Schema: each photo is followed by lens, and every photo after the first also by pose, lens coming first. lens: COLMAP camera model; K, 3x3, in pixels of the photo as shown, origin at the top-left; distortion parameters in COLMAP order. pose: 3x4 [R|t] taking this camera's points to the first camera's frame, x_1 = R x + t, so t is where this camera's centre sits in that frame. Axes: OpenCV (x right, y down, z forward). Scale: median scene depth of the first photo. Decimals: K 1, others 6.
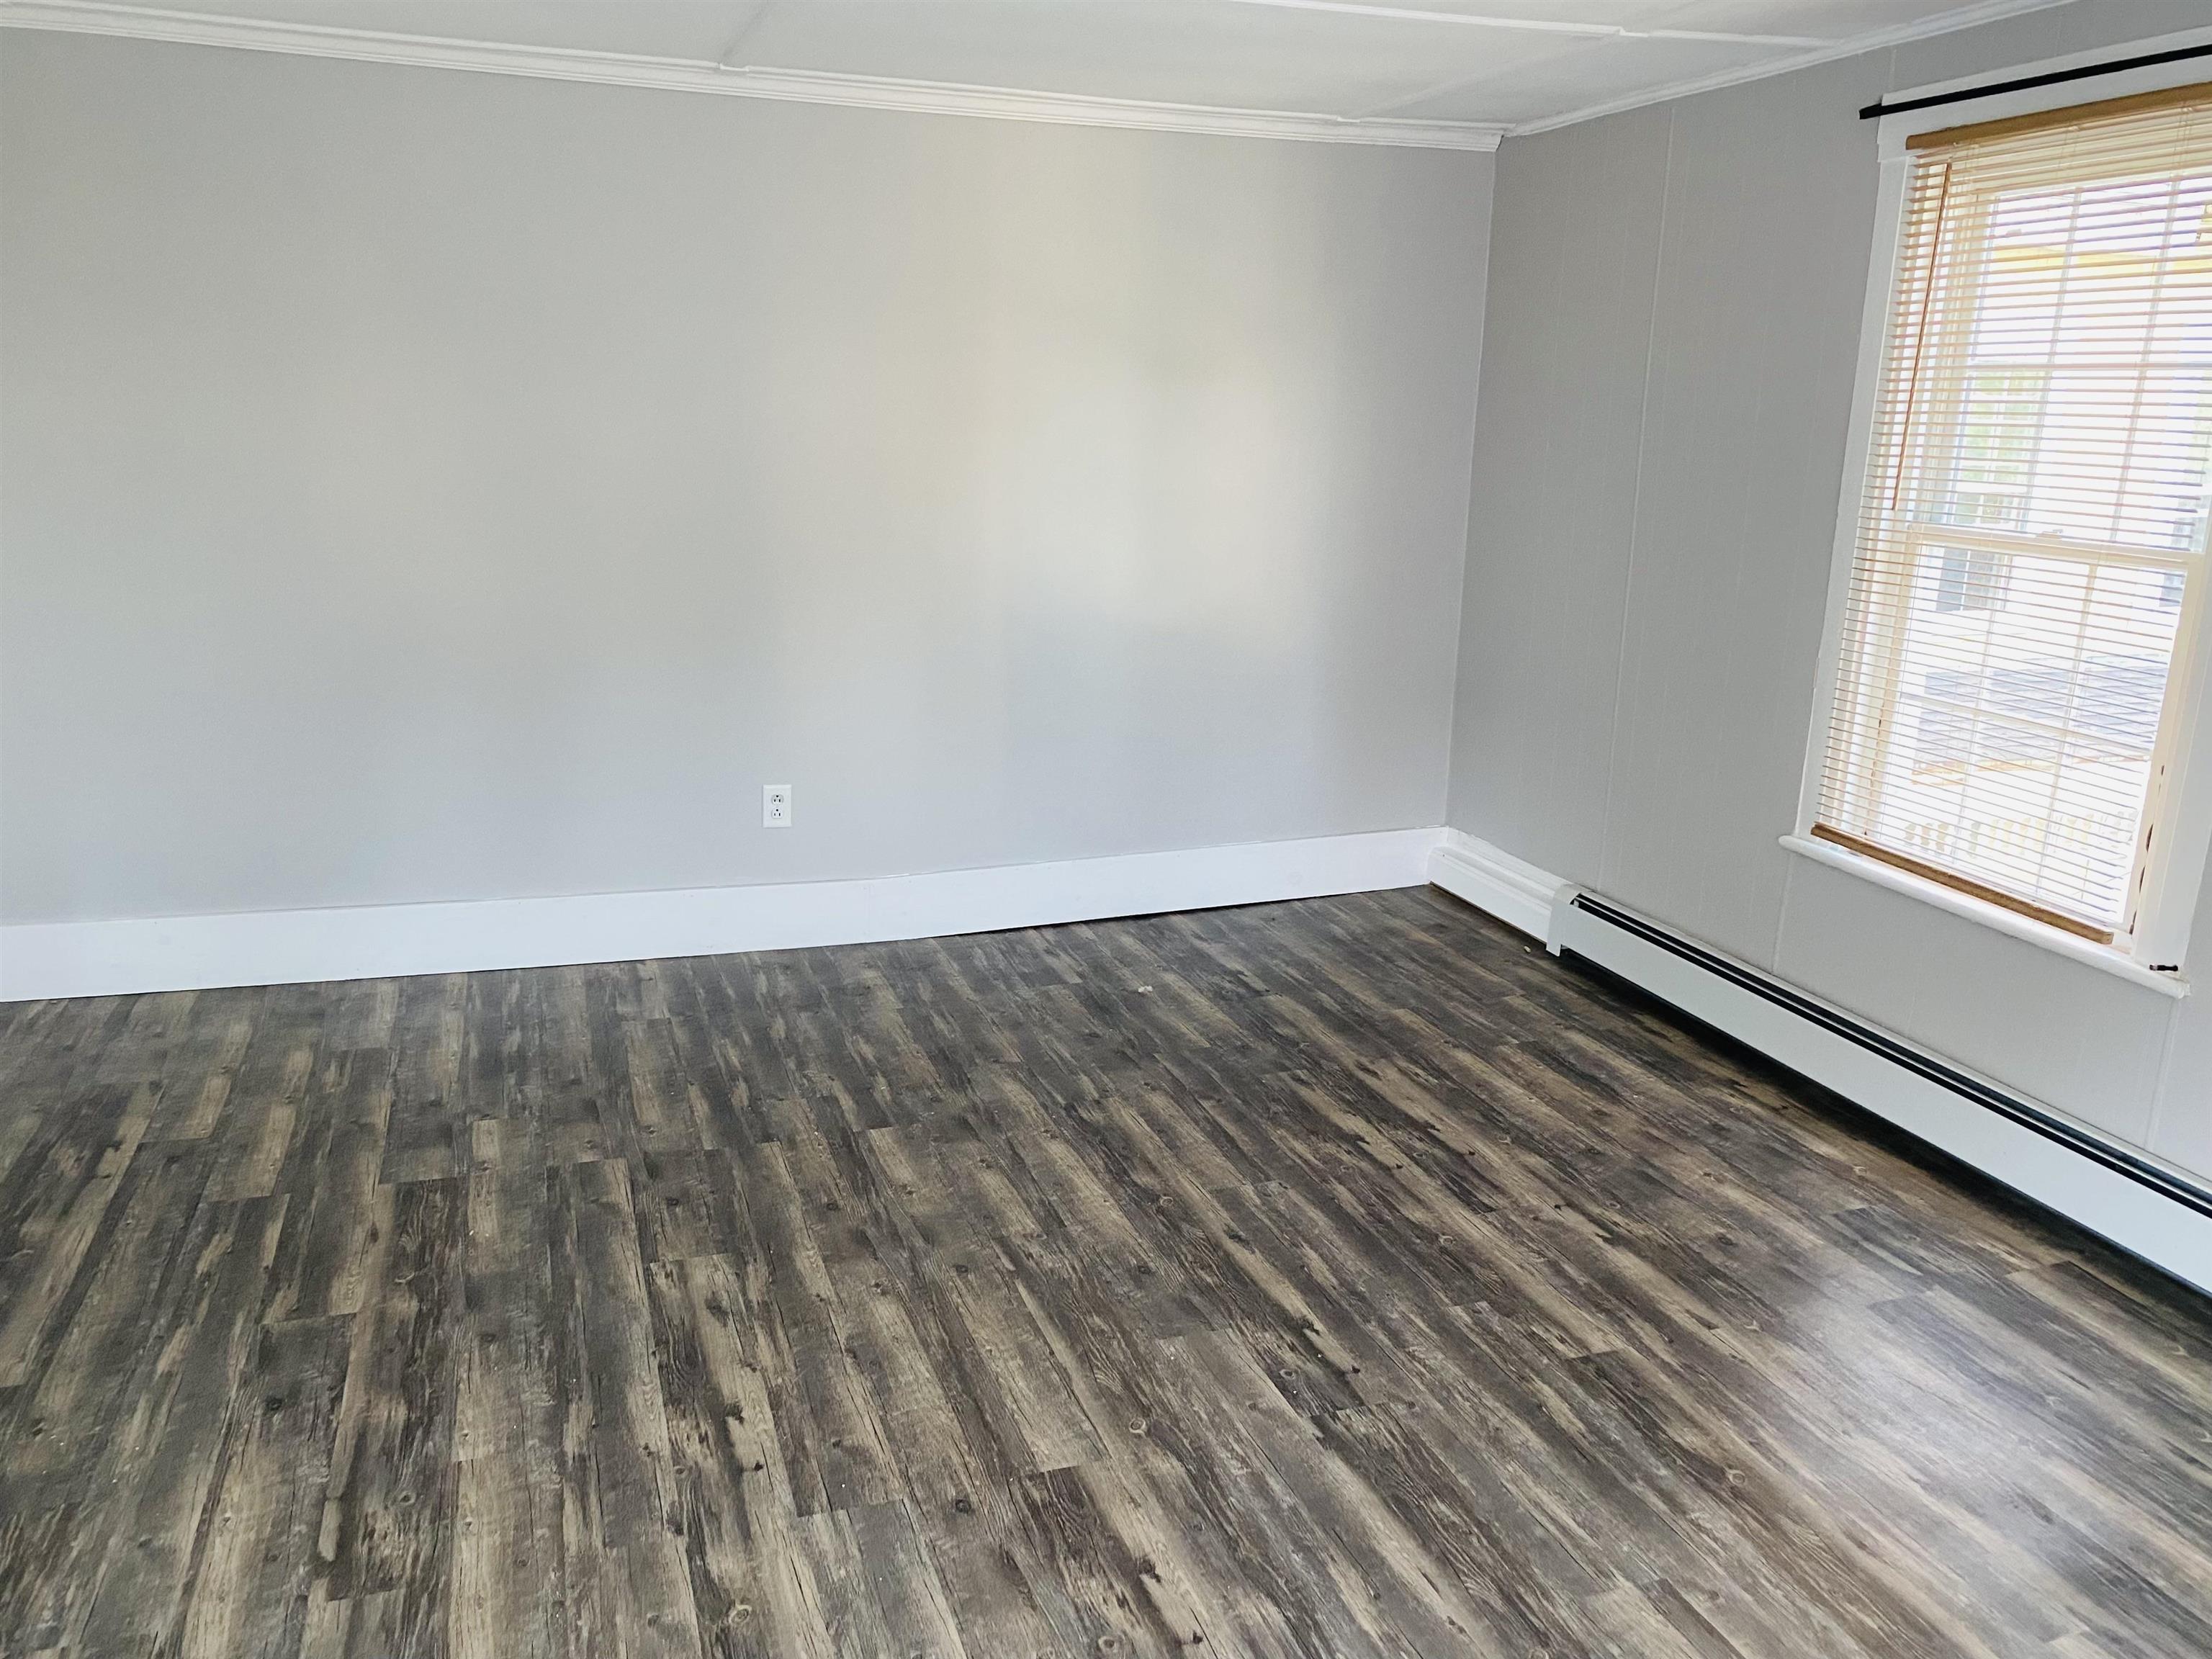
lens RADIAL K [[1673.8, 0, 1106.6], [0, 1673.8, 829.2], [0, 0, 1]] dist [0.003181, -0.009442]
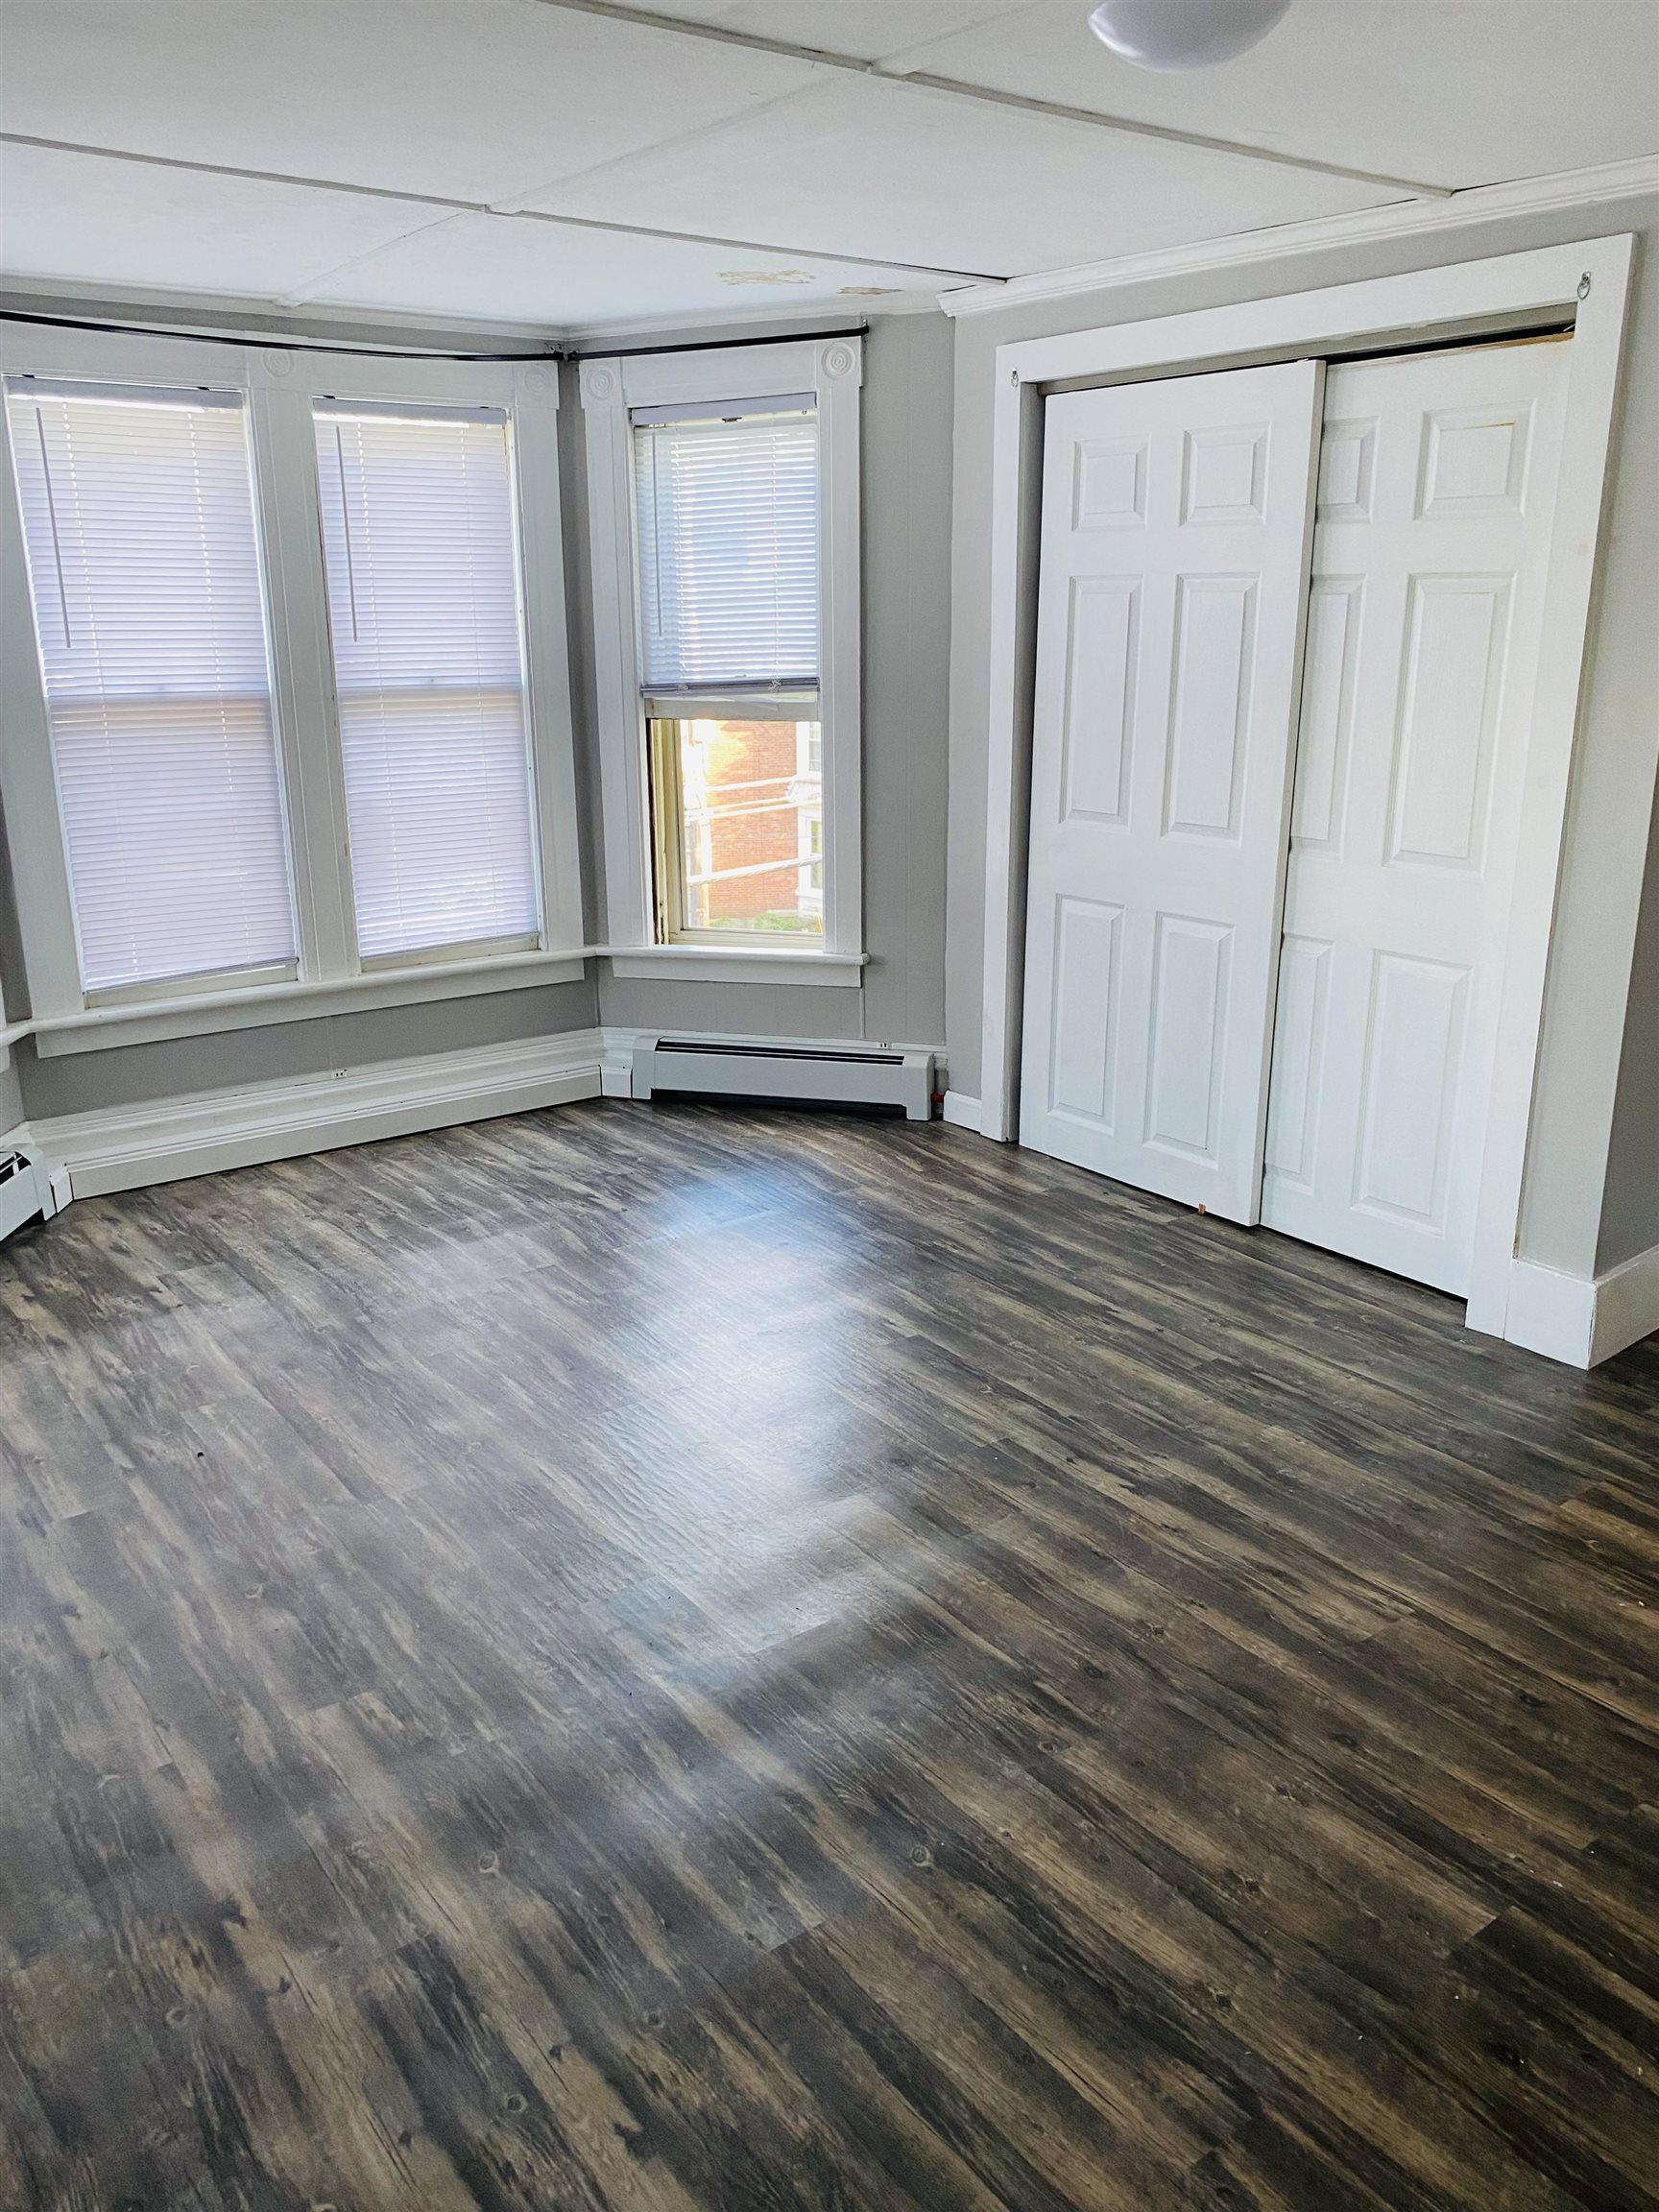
lens RADIAL K [[1673.8, 0, 833.8], [0, 1673.8, 1107.5], [0, 0, 1]] dist [0.003181, -0.009442]
pose [[-0.952085, 0.057490, -0.300382, 0.281832], [-0.101868, 0.866476, 0.488715, -0.389129], [0.288370, 0.495897, -0.819102, 1.585499]]
